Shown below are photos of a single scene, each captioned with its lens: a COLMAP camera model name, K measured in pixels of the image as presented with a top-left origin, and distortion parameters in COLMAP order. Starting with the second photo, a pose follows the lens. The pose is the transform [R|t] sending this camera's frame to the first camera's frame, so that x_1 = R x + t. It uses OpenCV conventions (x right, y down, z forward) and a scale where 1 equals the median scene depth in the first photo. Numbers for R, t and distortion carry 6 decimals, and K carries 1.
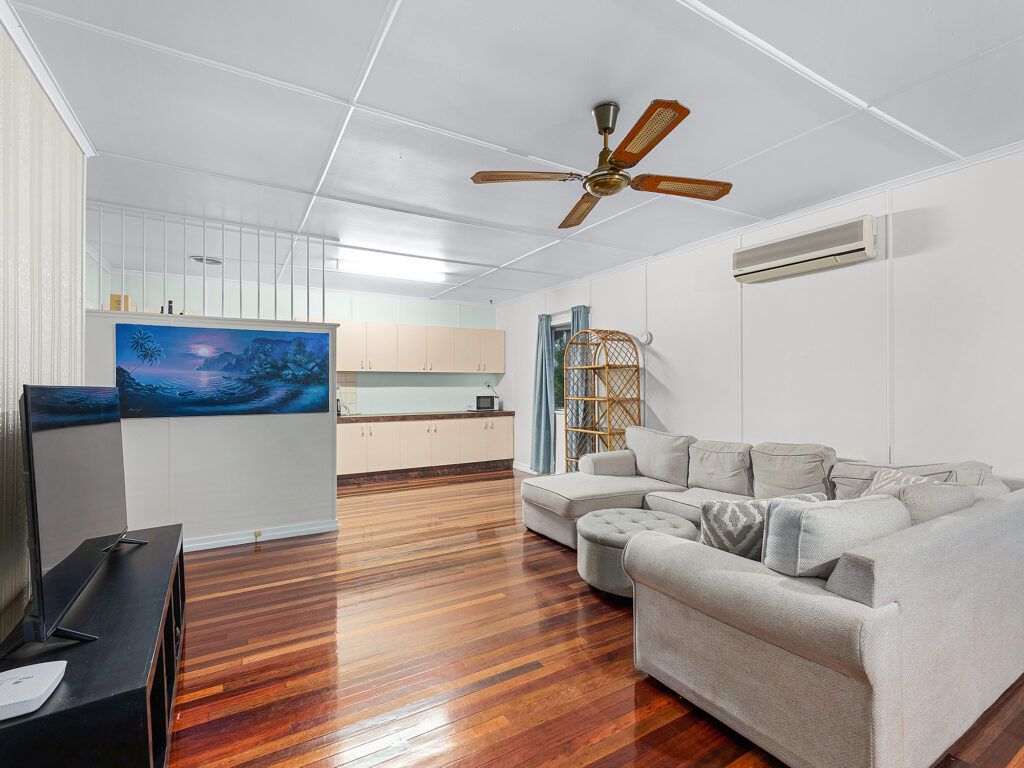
lens RADIAL K [[478.0, 0, 510.8], [0, 478.0, 385.3], [0, 0, 1]] dist [-0.000807, -0.000263]
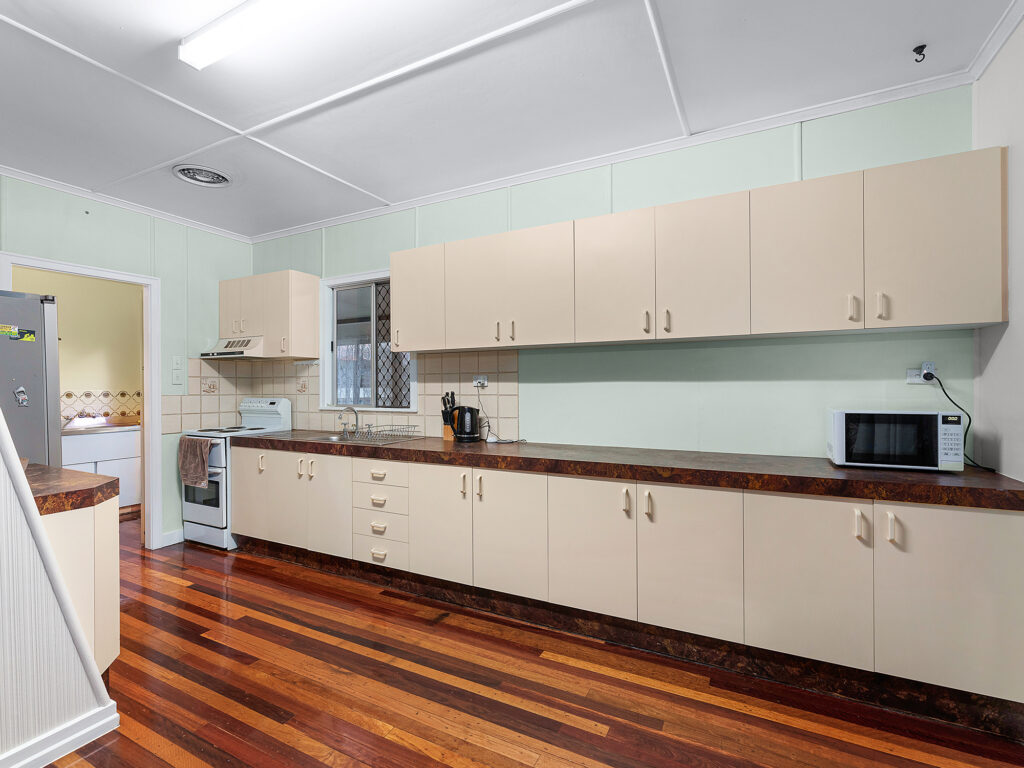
lens RADIAL K [[478.0, 0, 510.8], [0, 478.0, 385.3], [0, 0, 1]] dist [-0.000807, -0.000263]
pose [[0.533170, -0.000050, -0.846008, 0.060175], [0.004996, 0.999983, 0.003089, 0.004587], [0.845993, -0.005873, 0.533161, 0.686325]]
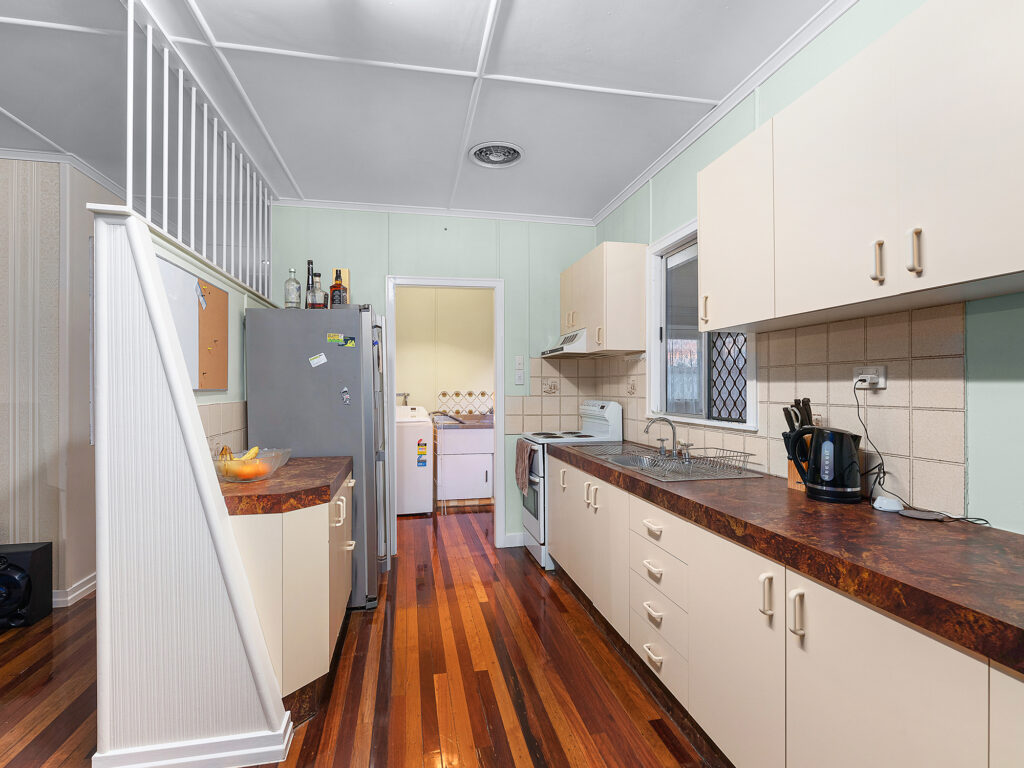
lens RADIAL K [[496.9, 0, 509.6], [0, 496.9, 386.0], [0, 0, 1]] dist [-0.003362, -0.000417]
pose [[-0.325080, 0.000935, -0.945686, -0.050135], [0.005358, 0.999985, -0.000853, 0.004878], [0.945671, -0.005344, -0.325080, 0.801386]]
